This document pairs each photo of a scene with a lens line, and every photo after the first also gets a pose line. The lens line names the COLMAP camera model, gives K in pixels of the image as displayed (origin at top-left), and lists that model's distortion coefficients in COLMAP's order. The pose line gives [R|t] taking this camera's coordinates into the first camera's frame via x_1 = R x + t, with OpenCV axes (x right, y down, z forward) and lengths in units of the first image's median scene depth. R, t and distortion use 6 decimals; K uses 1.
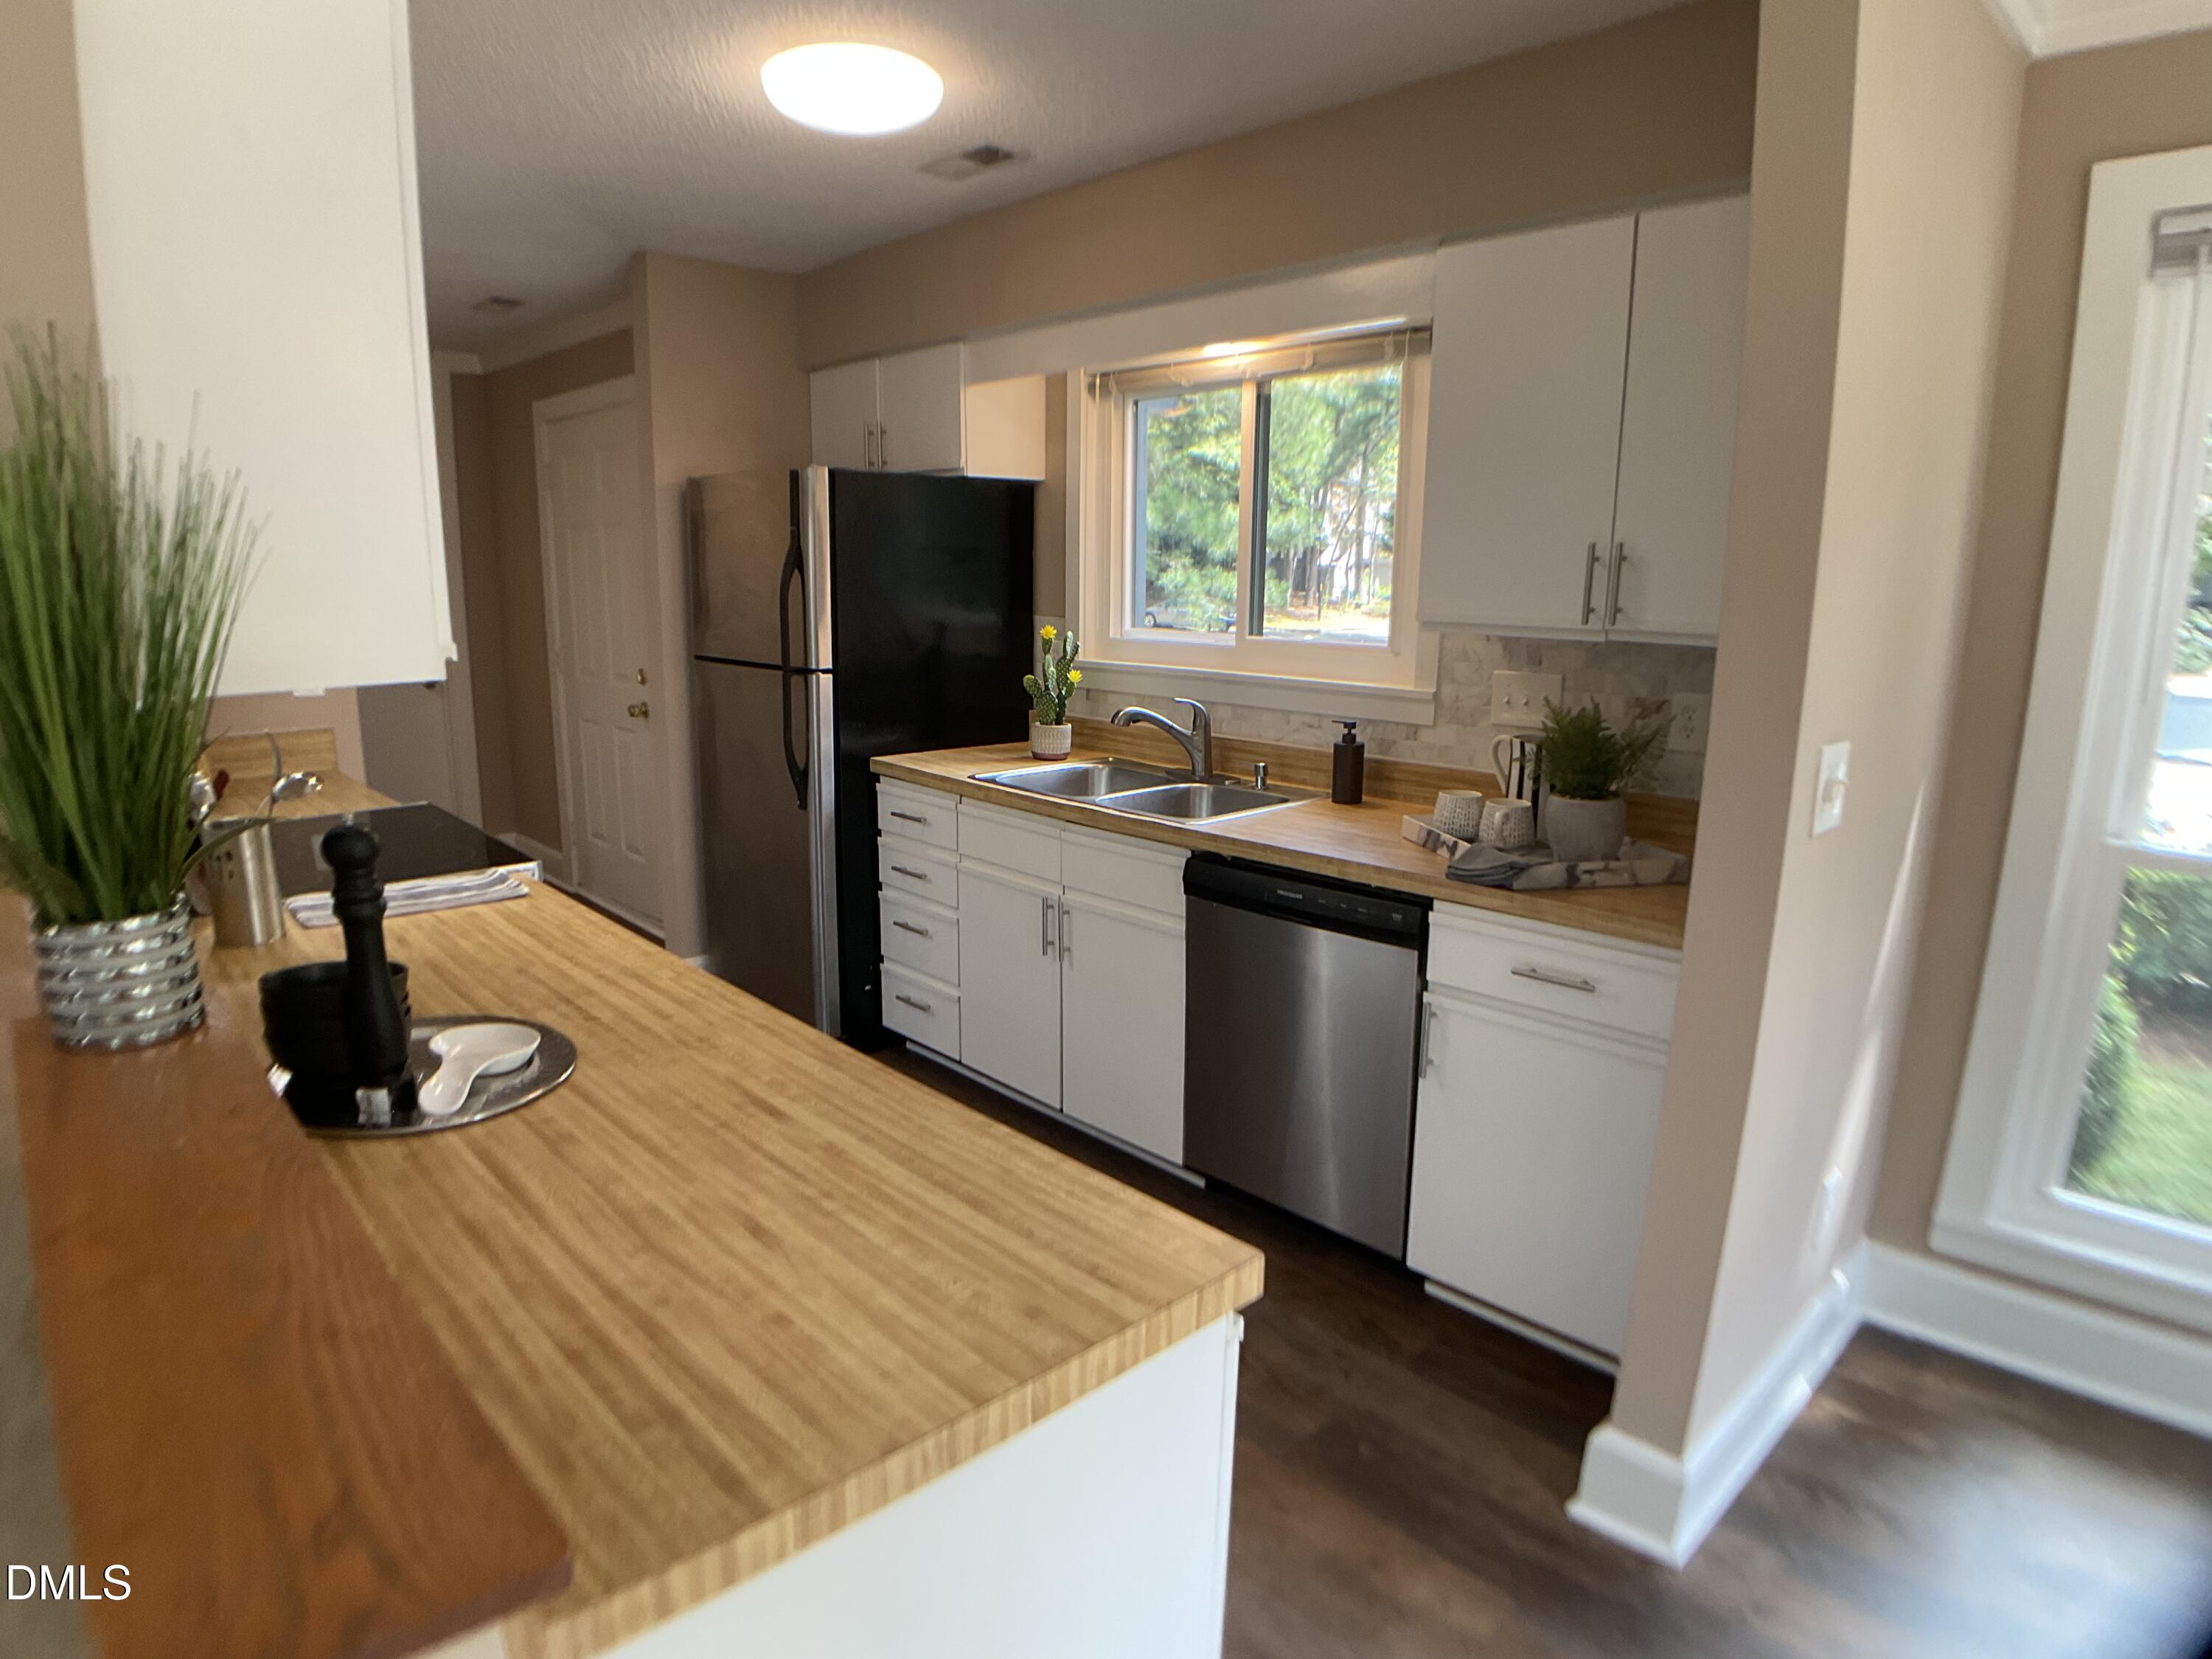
lens RADIAL K [[1254.9, 0, 1100.8], [0, 1254.9, 850.9], [0, 0, 1]] dist [-0.078819, -0.001899]
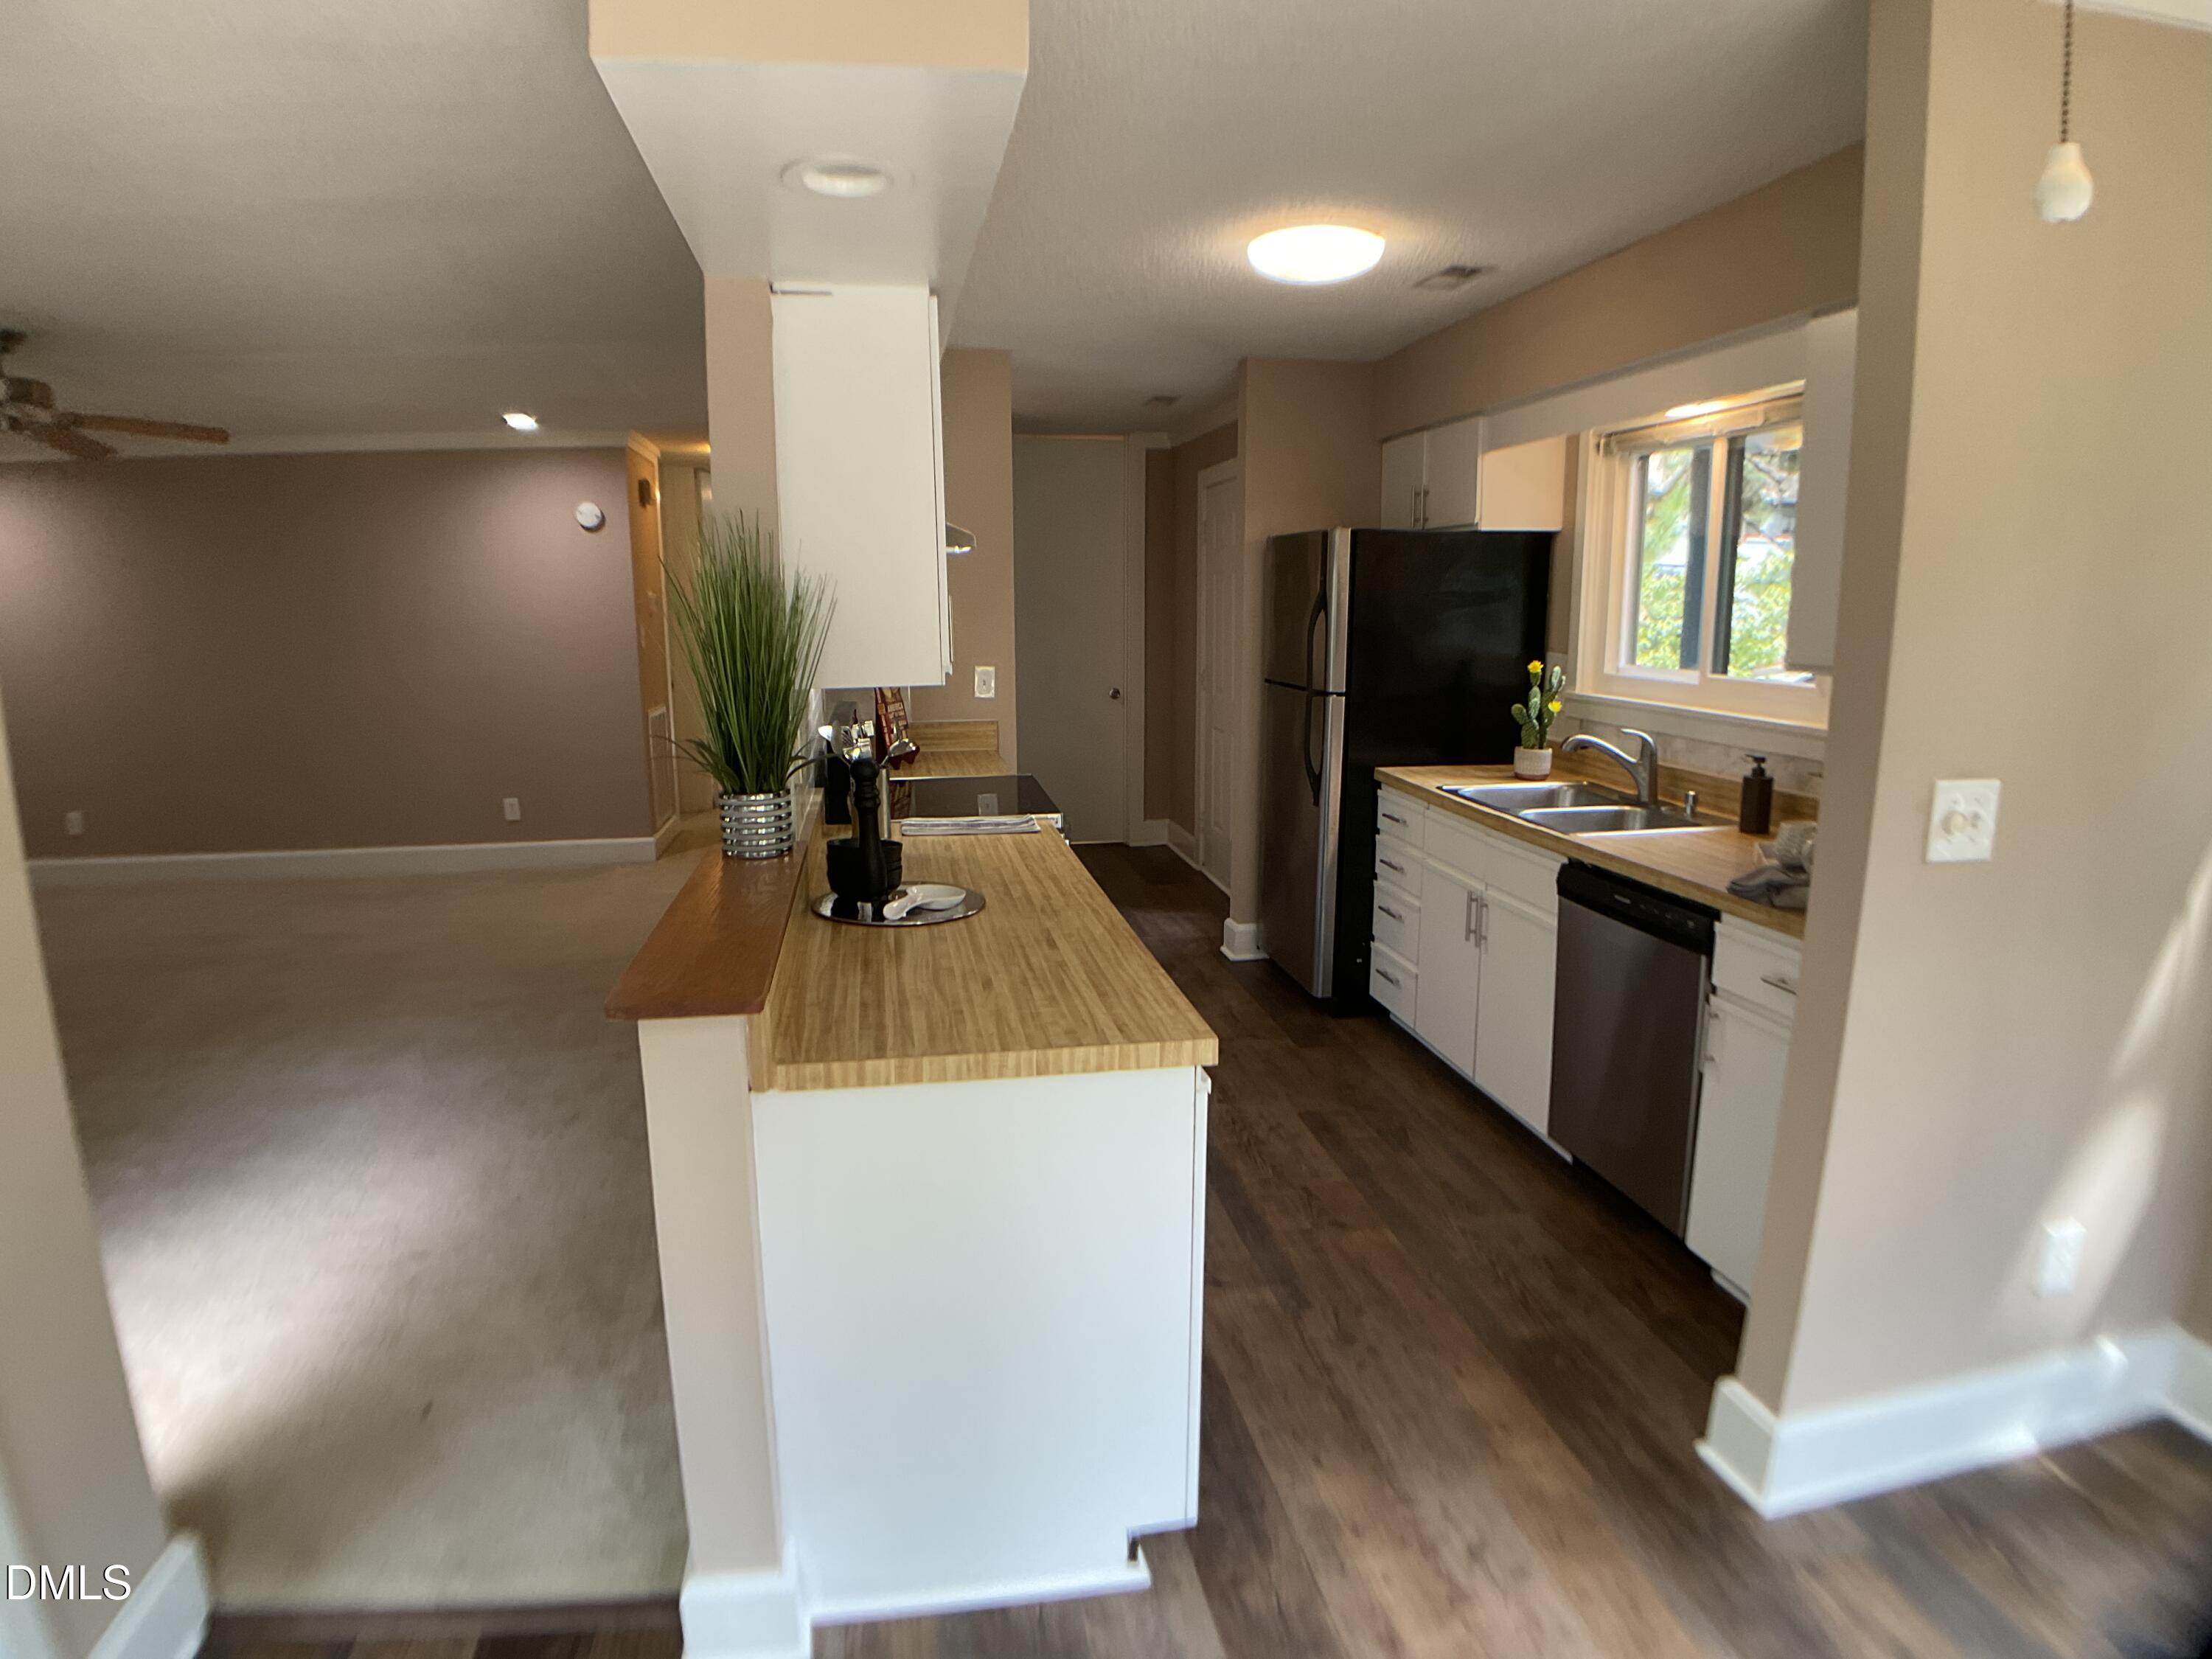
lens RADIAL K [[1254.9, 0, 1100.8], [0, 1254.9, 850.9], [0, 0, 1]] dist [-0.078819, -0.001899]
pose [[0.835914, 0.093422, -0.540851, 0.357821], [-0.105305, 0.994399, 0.009009, 0.030820], [0.538663, 0.049424, 0.841070, -0.205379]]
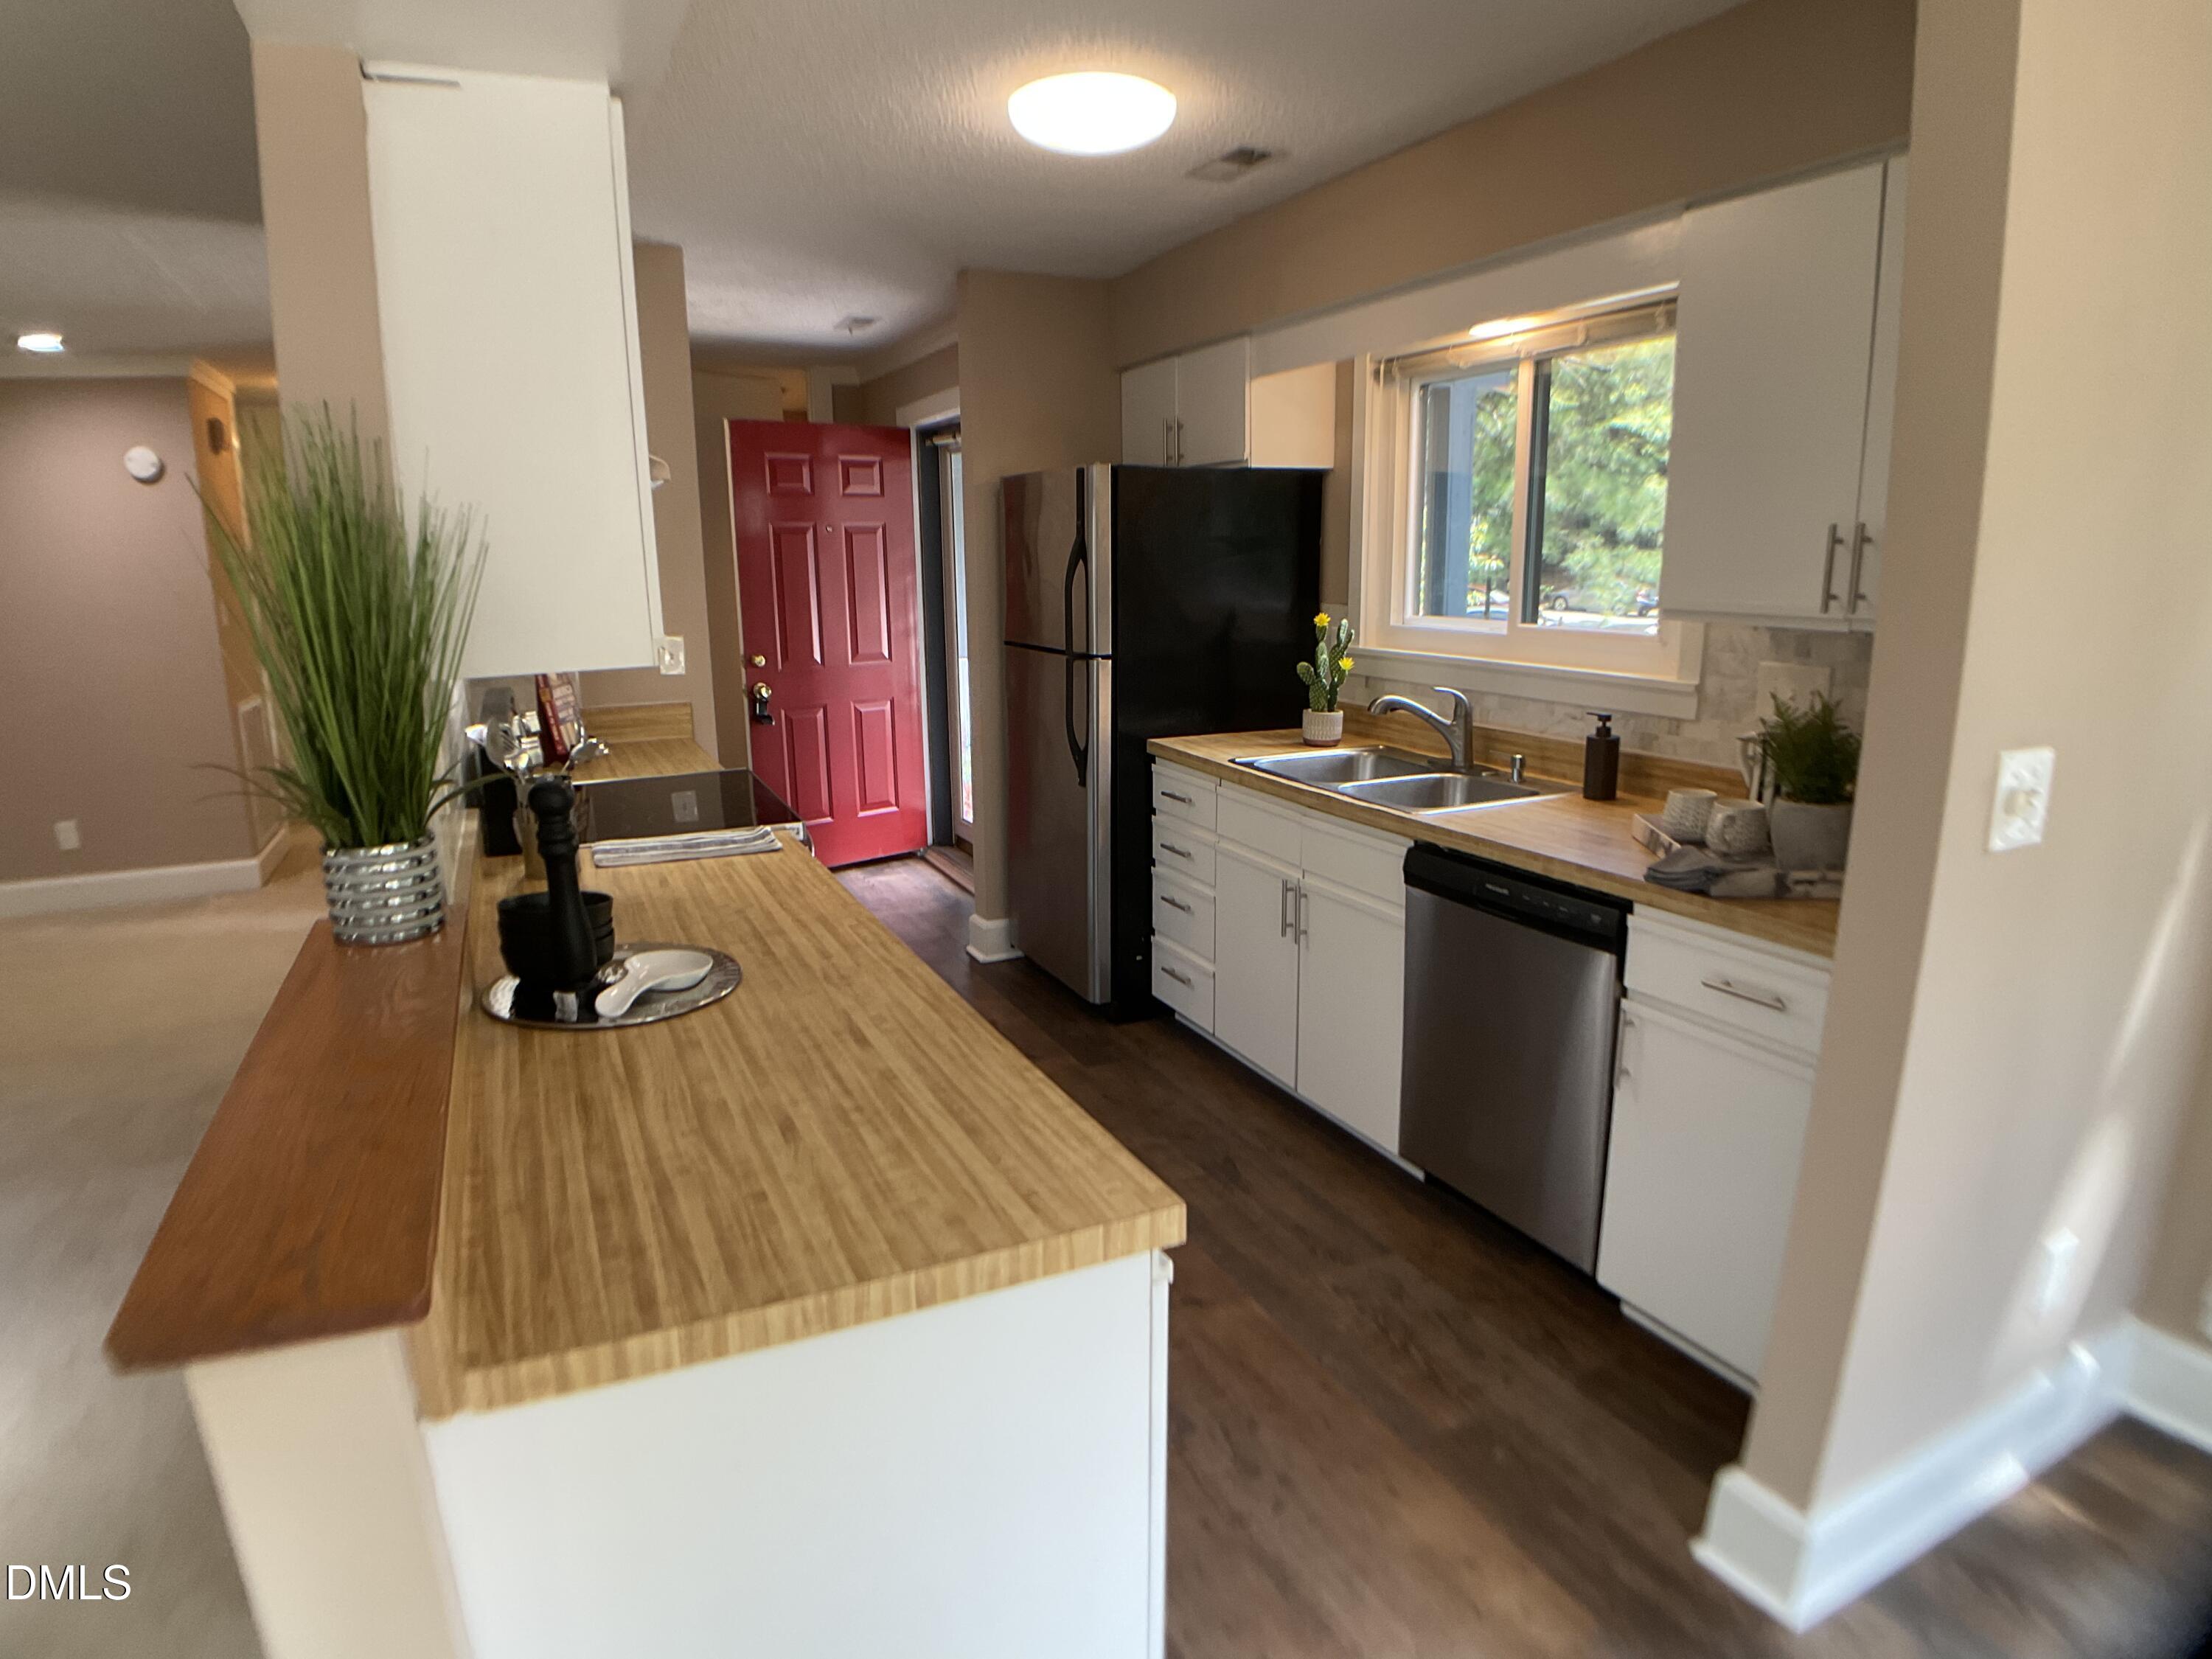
lens RADIAL K [[1254.9, 0, 1100.8], [0, 1254.9, 850.9], [0, 0, 1]] dist [-0.078819, -0.001899]
pose [[0.950105, 0.049394, -0.307995, 0.153987], [-0.045431, 0.998767, 0.020031, -0.000435], [0.308604, -0.005039, 0.951177, -0.021908]]
